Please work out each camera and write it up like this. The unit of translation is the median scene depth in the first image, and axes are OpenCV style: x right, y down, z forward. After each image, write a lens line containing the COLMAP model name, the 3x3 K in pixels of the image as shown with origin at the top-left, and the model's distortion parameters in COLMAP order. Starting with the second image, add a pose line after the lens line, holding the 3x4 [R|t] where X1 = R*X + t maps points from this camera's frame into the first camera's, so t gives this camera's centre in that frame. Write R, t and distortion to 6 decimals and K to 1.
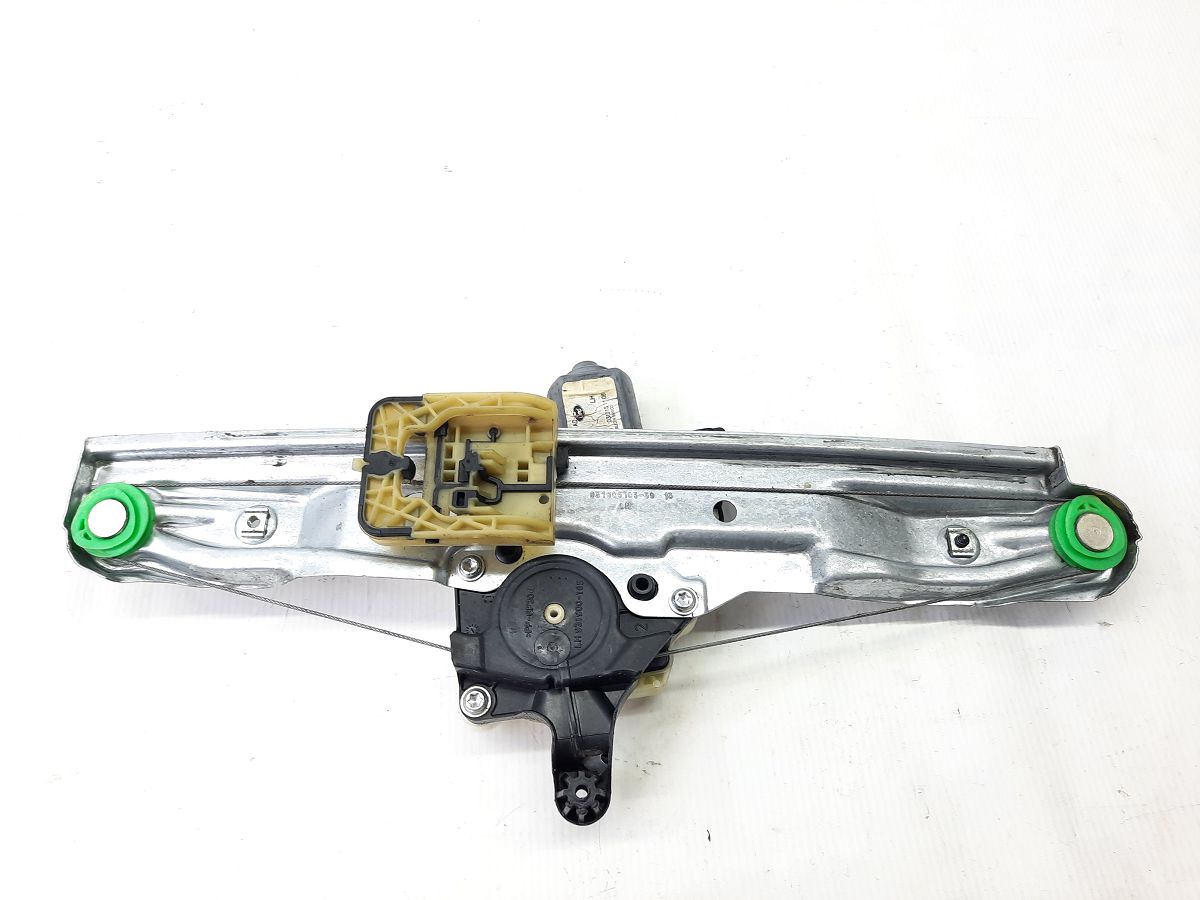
lens RADIAL K [[957.1, 0, 600.0], [0, 957.1, 450.0], [0, 0, 1]] dist [0.018253, -0.005708]
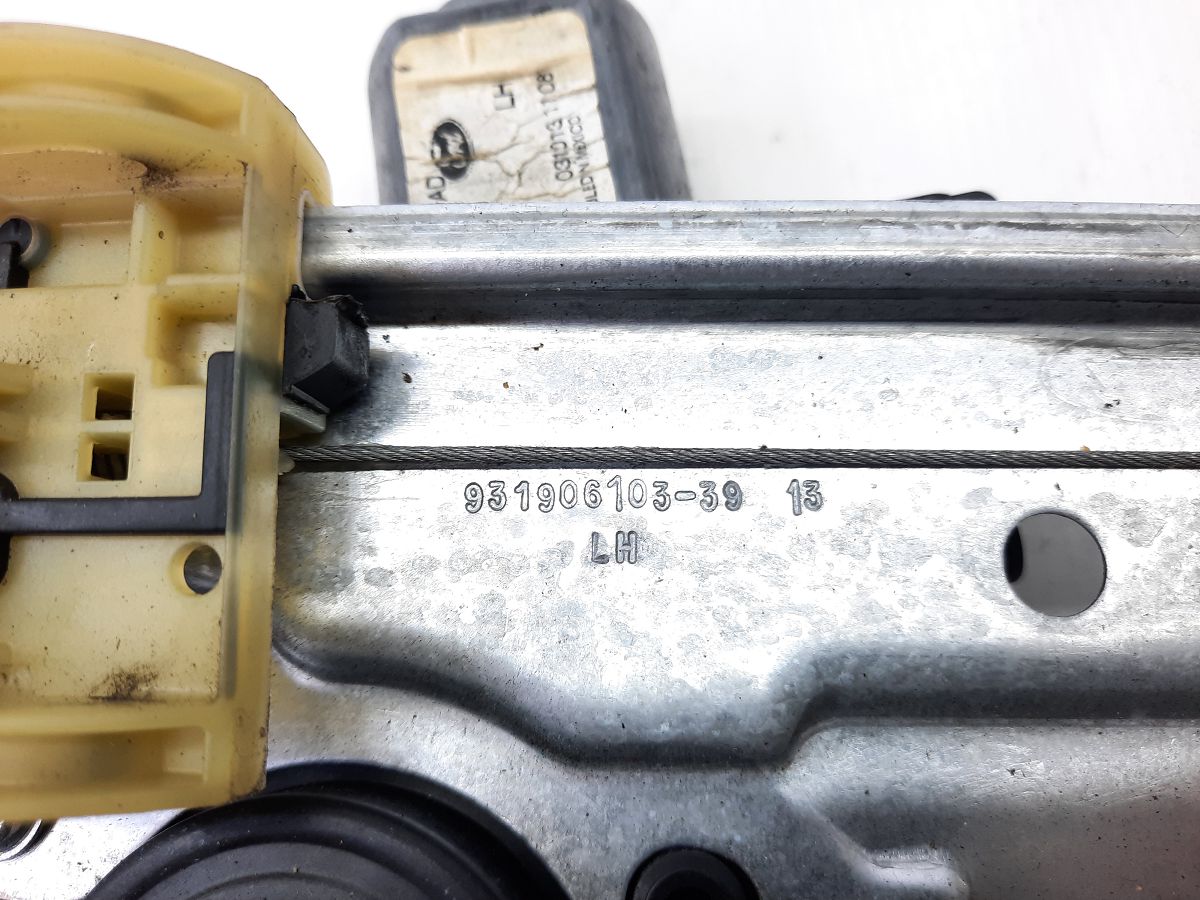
lens RADIAL K [[966.4, 0, 600.0], [0, 966.4, 450.0], [0, 0, 1]] dist [-0.054455, -0.001854]
pose [[0.997522, -0.015005, -0.068741, 0.038657], [0.029369, 0.976610, 0.213005, -0.013346], [0.063937, -0.214496, 0.974630, 0.774482]]
